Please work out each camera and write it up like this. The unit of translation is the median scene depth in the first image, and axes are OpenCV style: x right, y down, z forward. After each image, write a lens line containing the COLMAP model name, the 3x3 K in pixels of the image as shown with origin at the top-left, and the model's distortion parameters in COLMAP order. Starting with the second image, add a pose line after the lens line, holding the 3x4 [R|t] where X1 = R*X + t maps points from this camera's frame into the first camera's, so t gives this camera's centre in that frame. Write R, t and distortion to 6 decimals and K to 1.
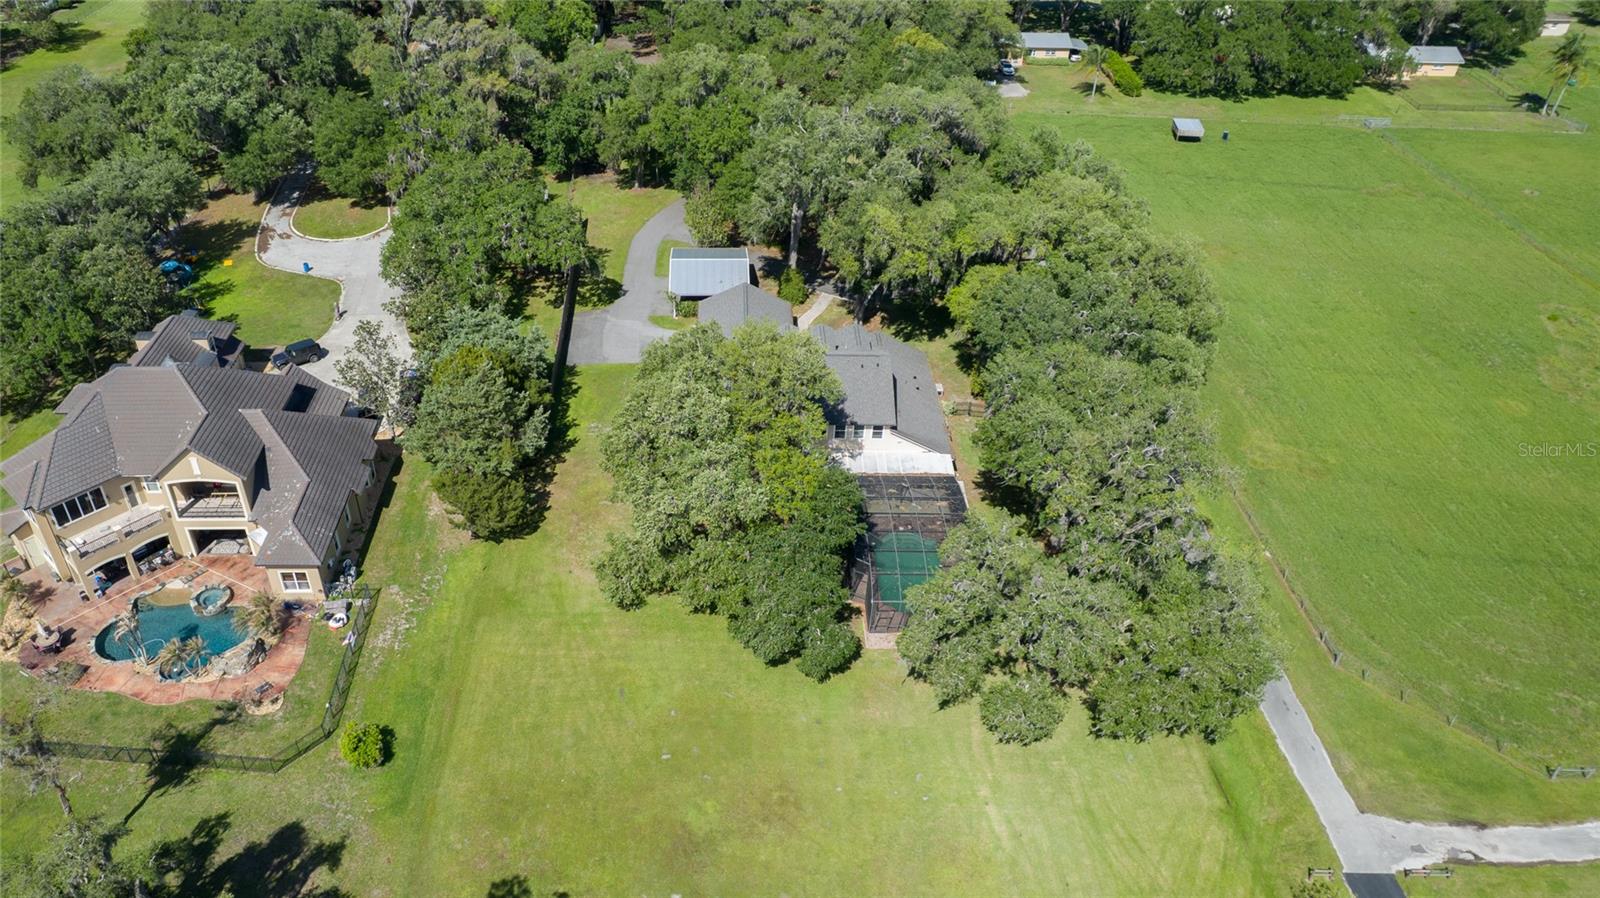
lens RADIAL K [[1026.3, 0, 803.1], [0, 1026.3, 445.7], [0, 0, 1]] dist [-0.079815, 0.073487]
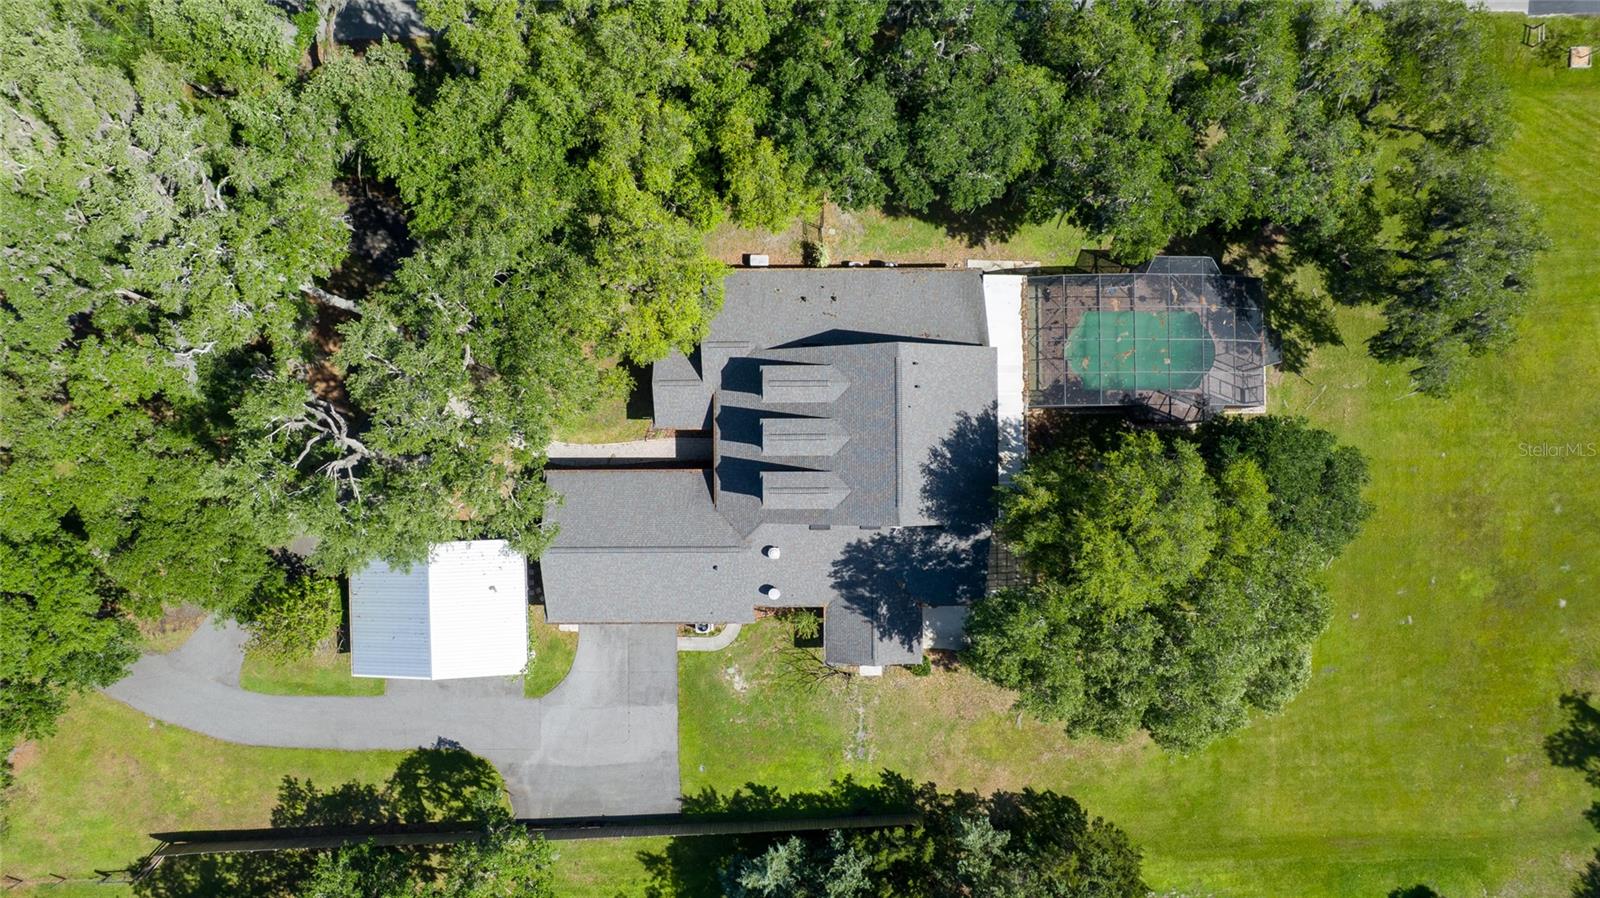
lens RADIAL K [[1026.3, 0, 803.1], [0, 1026.3, 445.7], [0, 0, 1]] dist [-0.079815, 0.073487]
pose [[0.040253, -0.999154, -0.008438, 0.018063], [0.627377, 0.018700, 0.778491, -0.606080], [-0.777675, -0.036631, 0.627599, 0.583482]]
